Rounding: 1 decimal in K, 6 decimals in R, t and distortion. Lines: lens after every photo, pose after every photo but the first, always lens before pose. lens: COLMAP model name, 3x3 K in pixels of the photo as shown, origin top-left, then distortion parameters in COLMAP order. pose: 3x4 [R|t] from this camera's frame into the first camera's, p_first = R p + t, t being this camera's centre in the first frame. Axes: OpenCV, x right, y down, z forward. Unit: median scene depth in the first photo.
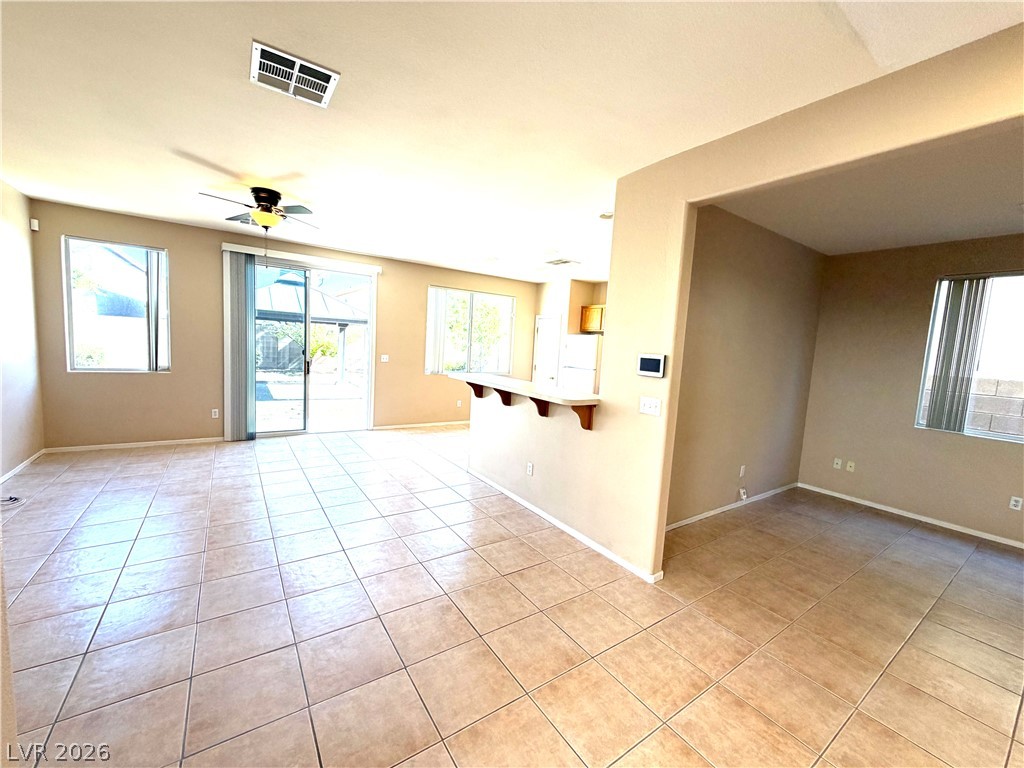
lens RADIAL K [[411.8, 0, 512.0], [0, 411.8, 384.0], [0, 0, 1]] dist [-0.001438, 0.000326]
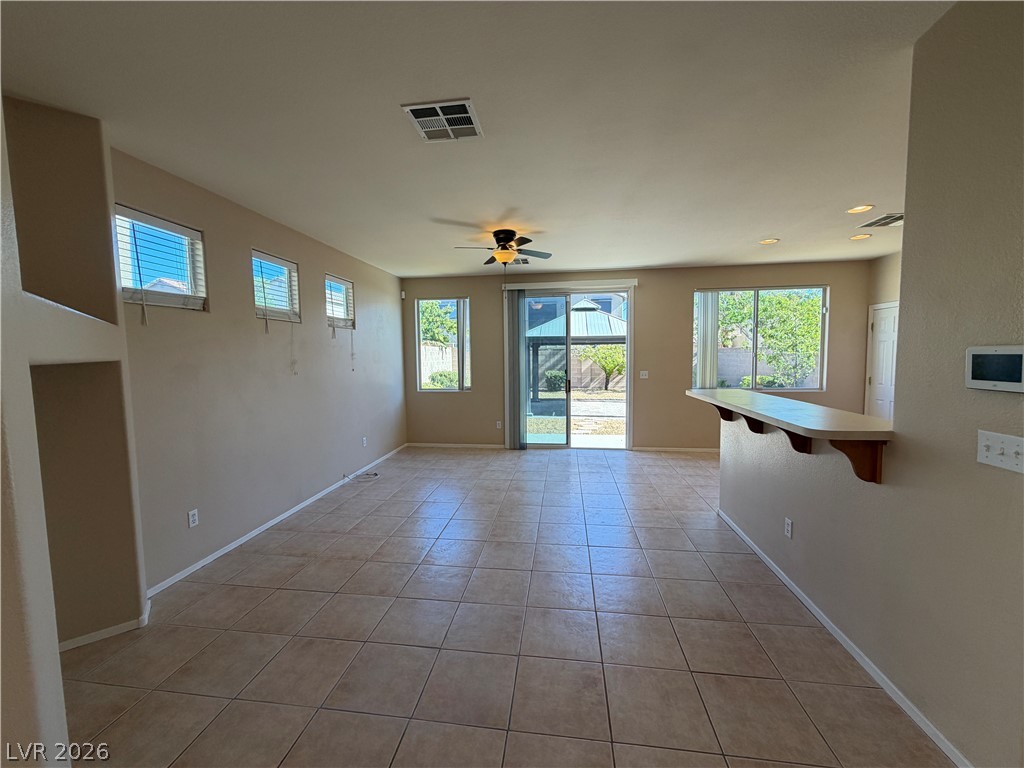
lens RADIAL K [[411.8, 0, 512.0], [0, 411.8, 384.0], [0, 0, 1]] dist [-0.001438, 0.000326]
pose [[0.733093, -0.019413, -0.679851, 0.174968], [-0.010911, 0.999128, -0.040296, -0.000398], [0.680041, 0.036958, 0.732242, 0.175661]]
